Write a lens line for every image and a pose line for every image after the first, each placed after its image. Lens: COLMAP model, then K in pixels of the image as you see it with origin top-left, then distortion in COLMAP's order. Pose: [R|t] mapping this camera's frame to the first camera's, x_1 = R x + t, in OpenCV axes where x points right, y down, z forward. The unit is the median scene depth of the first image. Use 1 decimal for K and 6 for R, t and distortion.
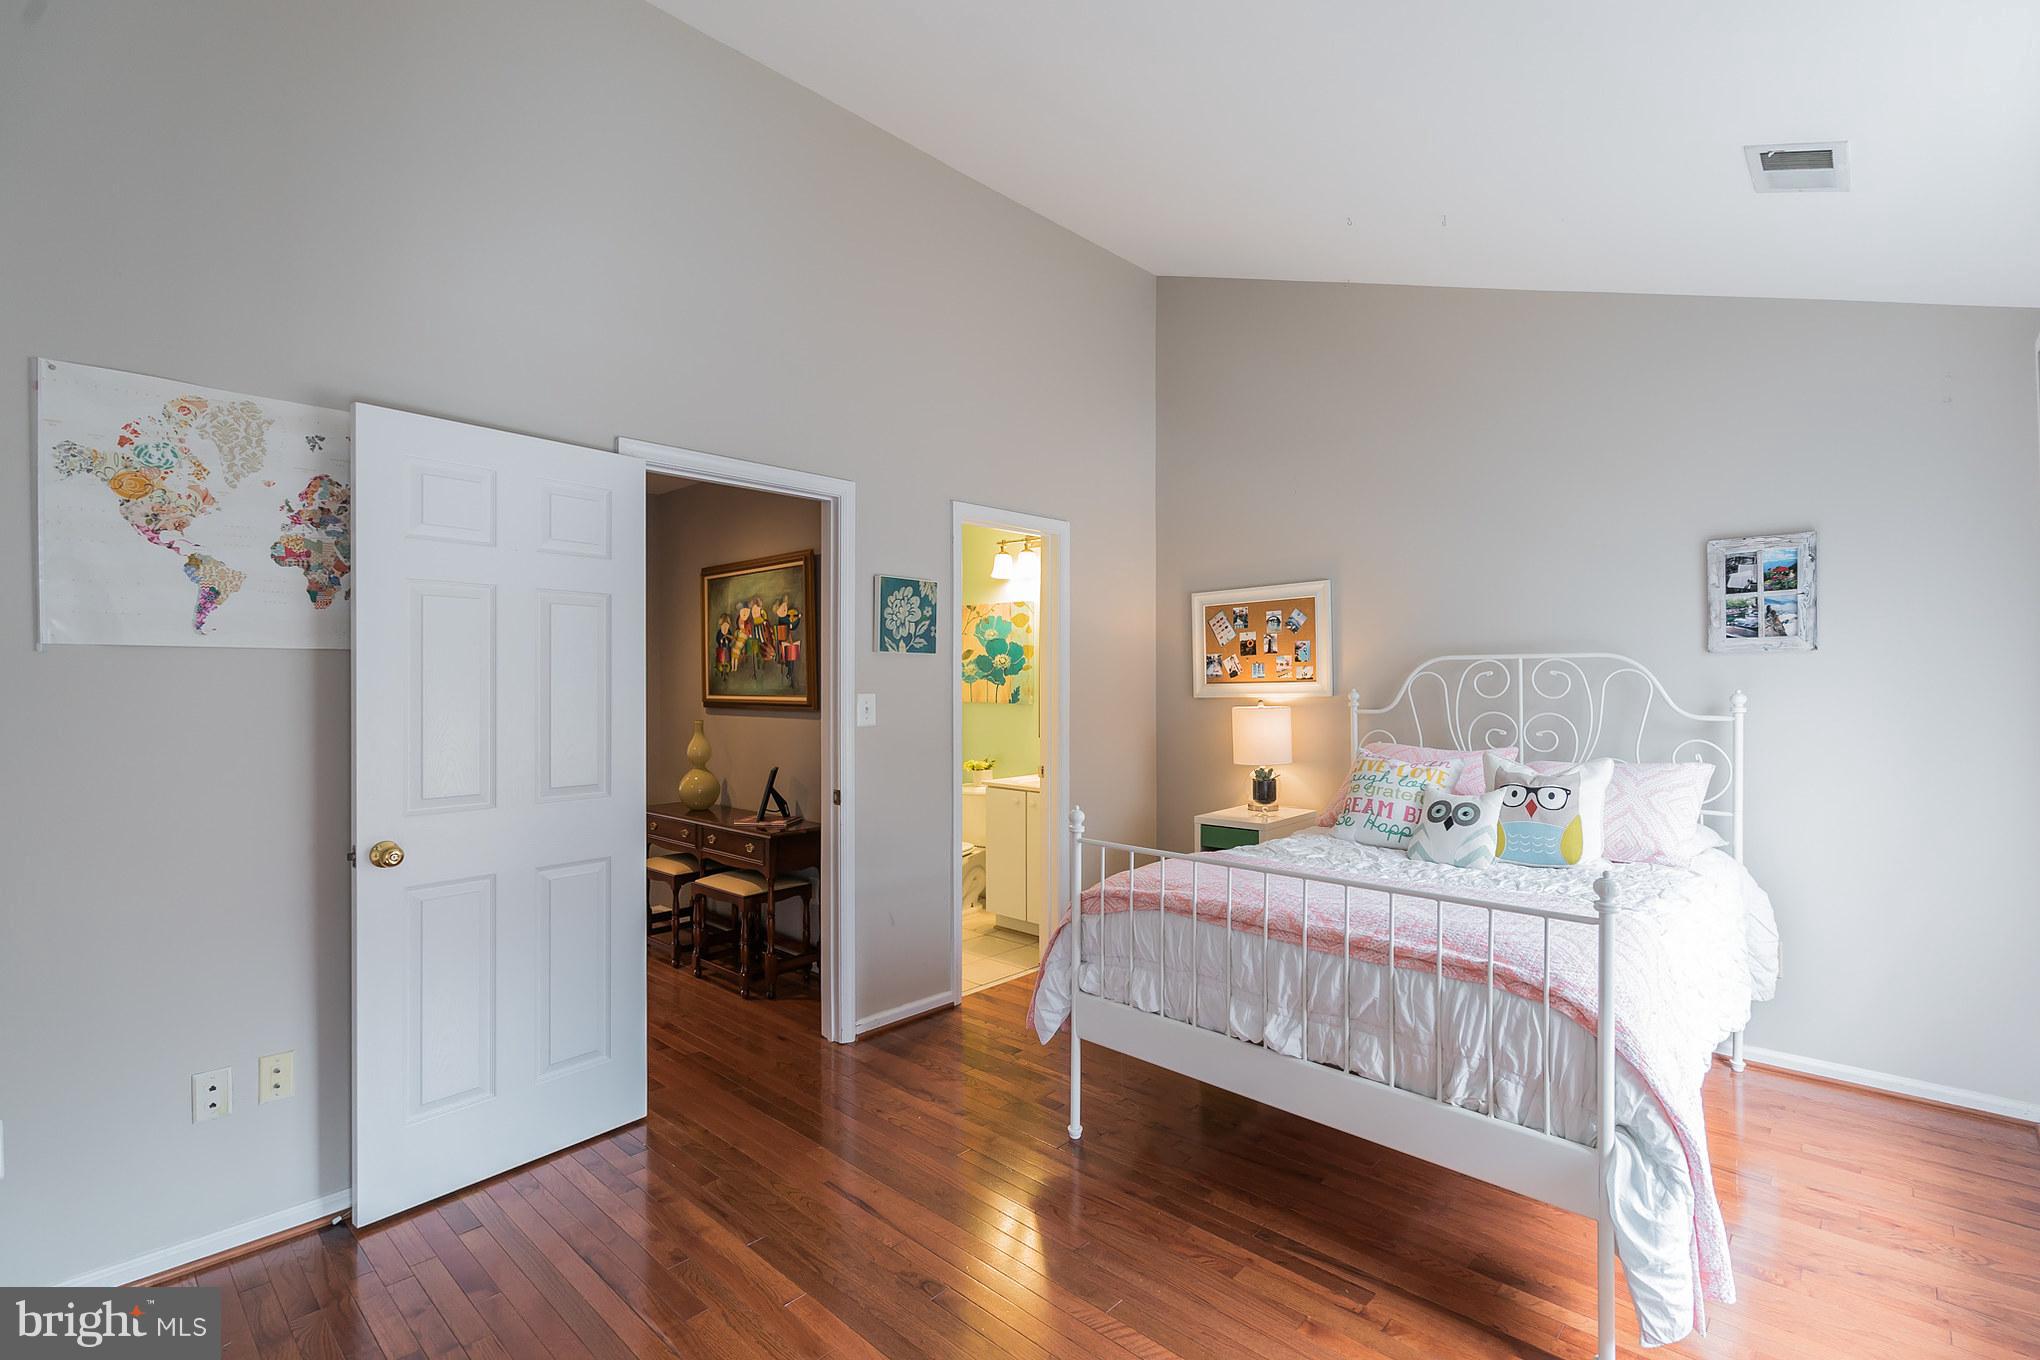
lens RADIAL K [[938.1, 0, 1030.3], [0, 938.1, 684.2], [0, 0, 1]] dist [-0.016068, 0.001554]
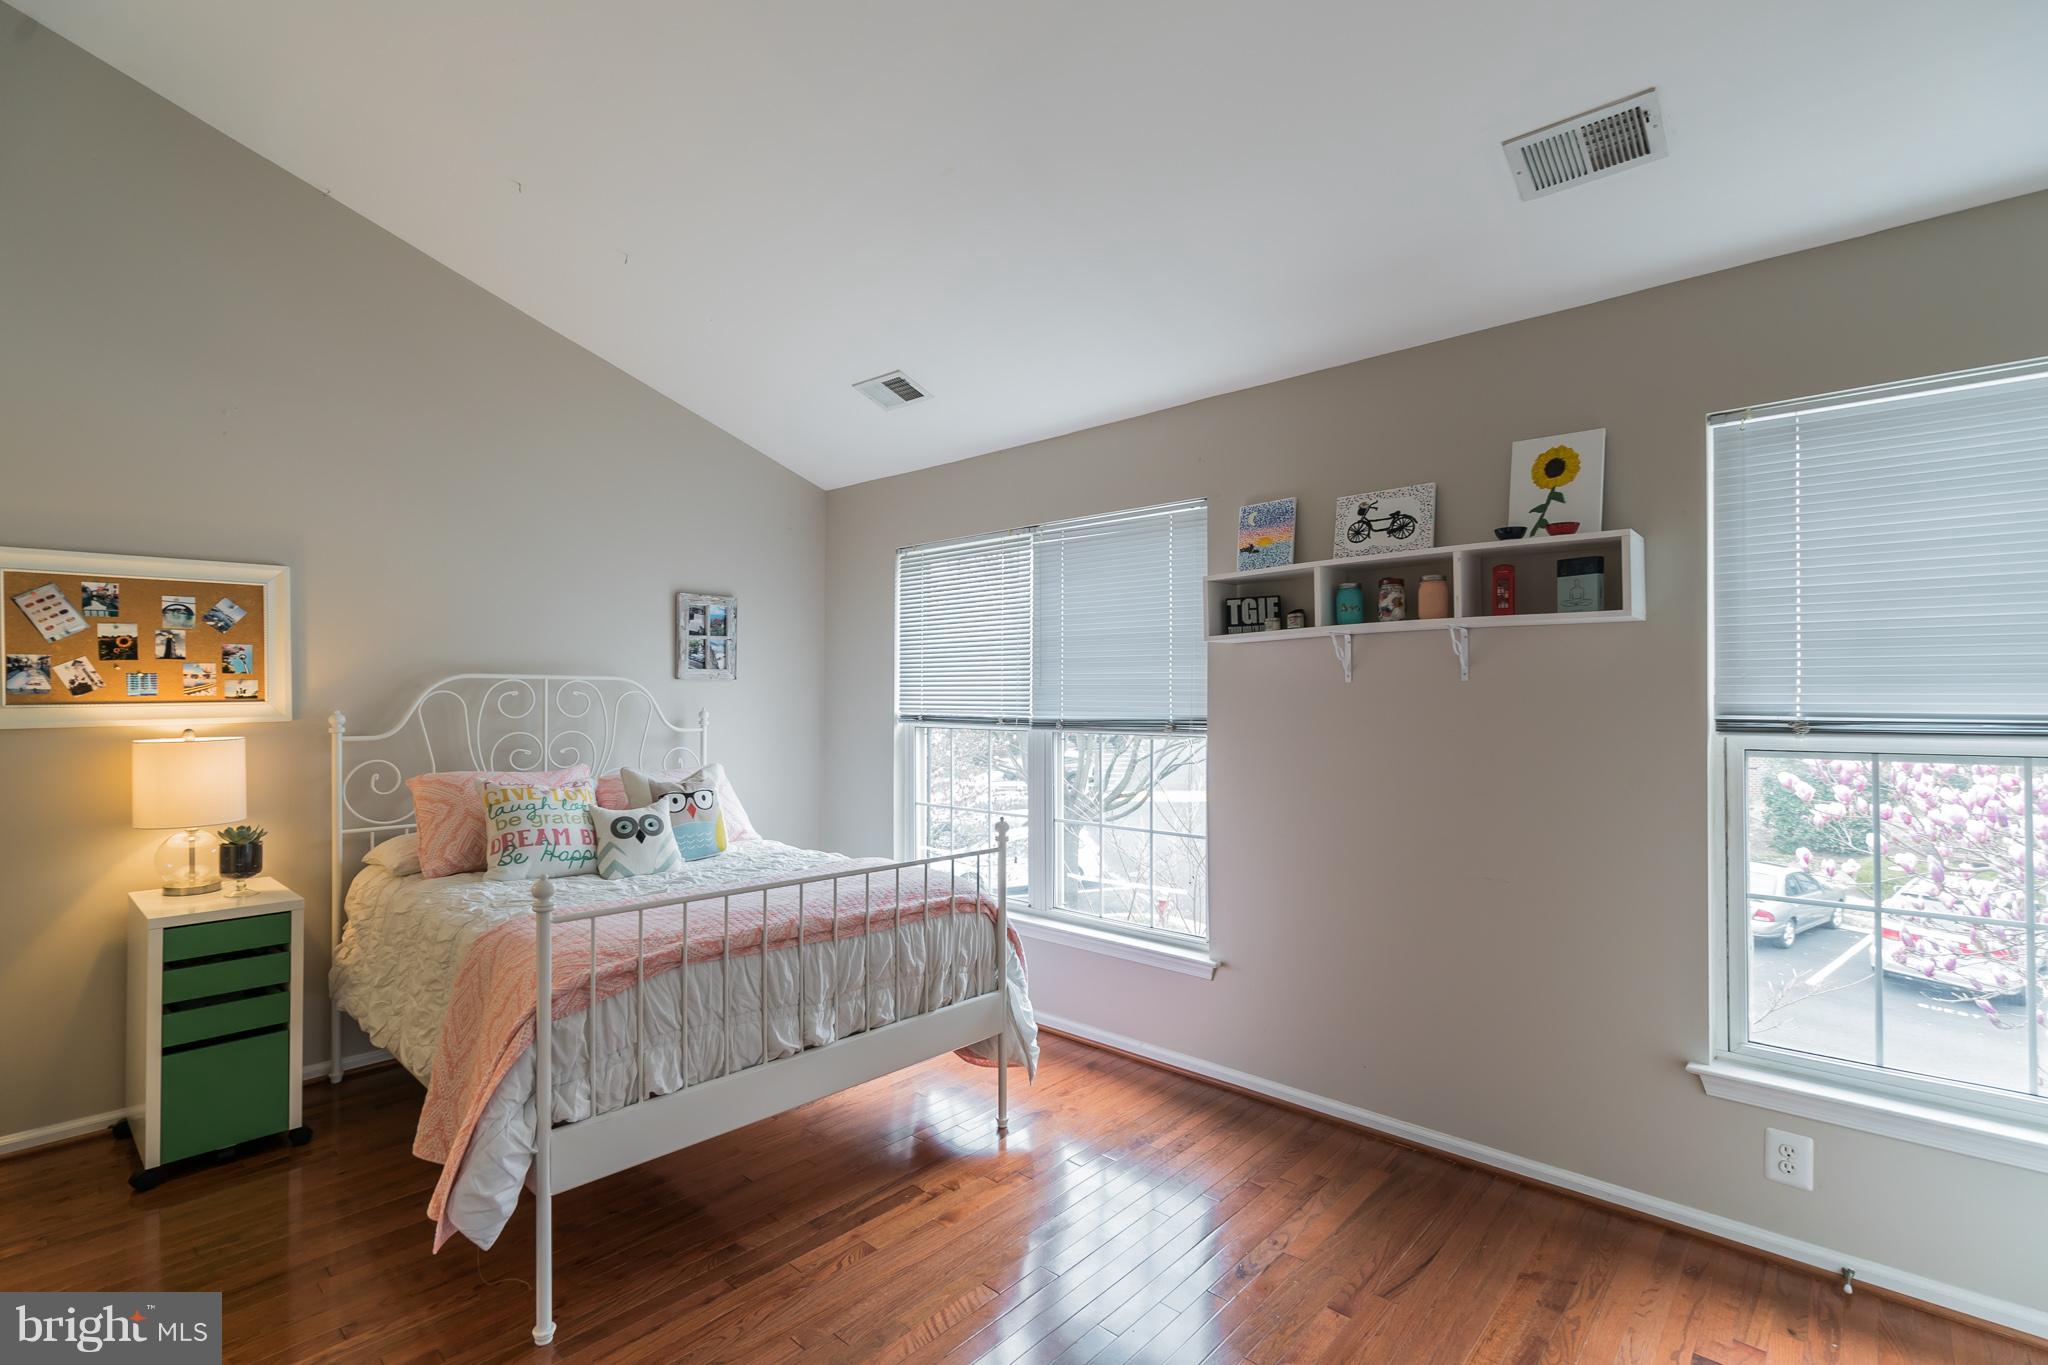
lens RADIAL K [[941.8, 0, 1013.2], [0, 941.8, 696.0], [0, 0, 1]] dist [-0.016068, 0.001554]
pose [[-0.027446, 0.006980, 0.999599, -0.591441], [0.002779, 0.999972, -0.006906, -0.000454], [-0.999619, 0.002589, -0.027464, 0.580958]]
